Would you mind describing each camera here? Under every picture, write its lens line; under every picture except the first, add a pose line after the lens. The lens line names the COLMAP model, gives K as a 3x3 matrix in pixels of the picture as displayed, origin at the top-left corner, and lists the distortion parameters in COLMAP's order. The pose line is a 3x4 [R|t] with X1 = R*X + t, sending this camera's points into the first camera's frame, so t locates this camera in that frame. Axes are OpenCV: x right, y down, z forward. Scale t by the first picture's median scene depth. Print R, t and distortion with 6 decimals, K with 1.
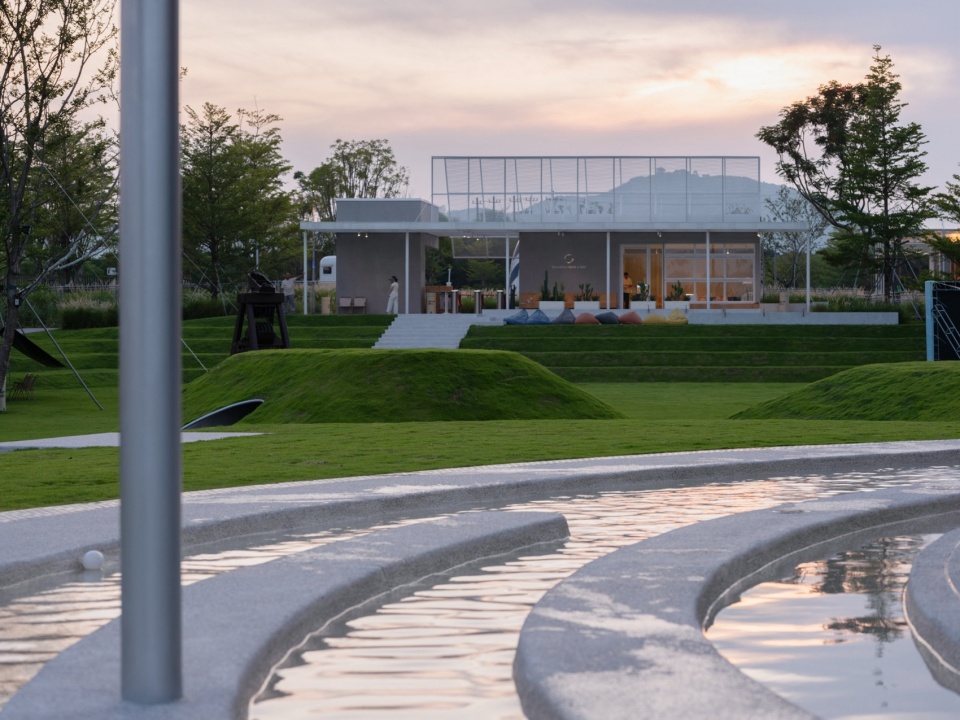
lens RADIAL K [[5430.8, 0, 480.0], [0, 5430.8, 360.0], [0, 0, 1]] dist [-0.520059, -5.778712]
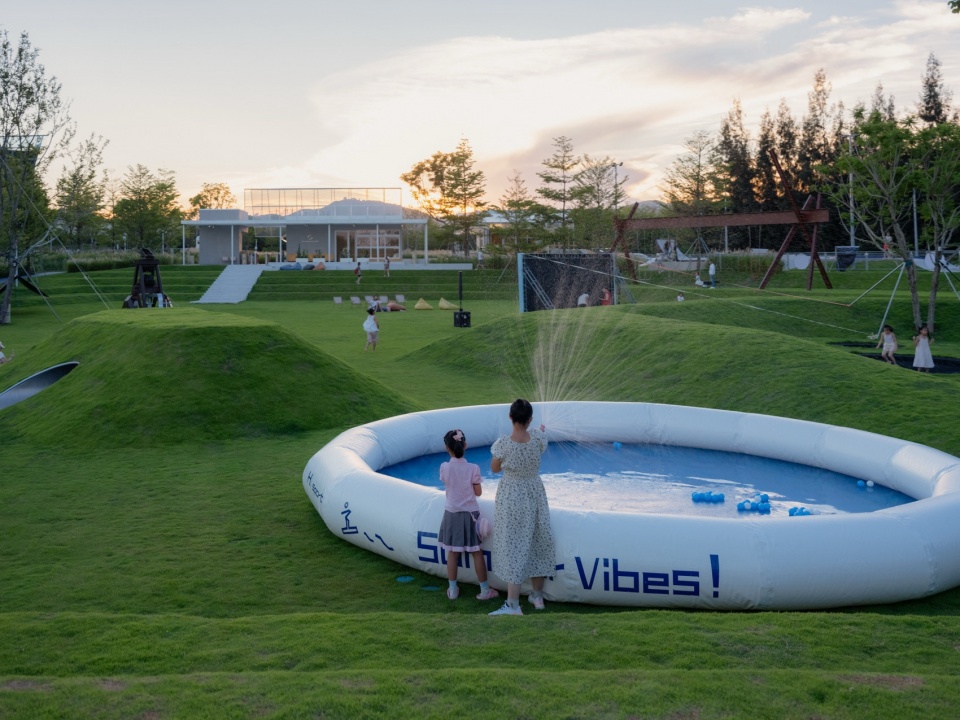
lens RADIAL K [[5430.8, 0, 480.0], [0, 5430.8, 360.0], [0, 0, 1]] dist [-0.520059, -5.778712]
pose [[0.998973, -0.004785, 0.045065, -0.012549], [0.004793, 0.999989, -0.000048, 0.028669], [-0.045064, 0.000264, 0.998984, -1.078406]]
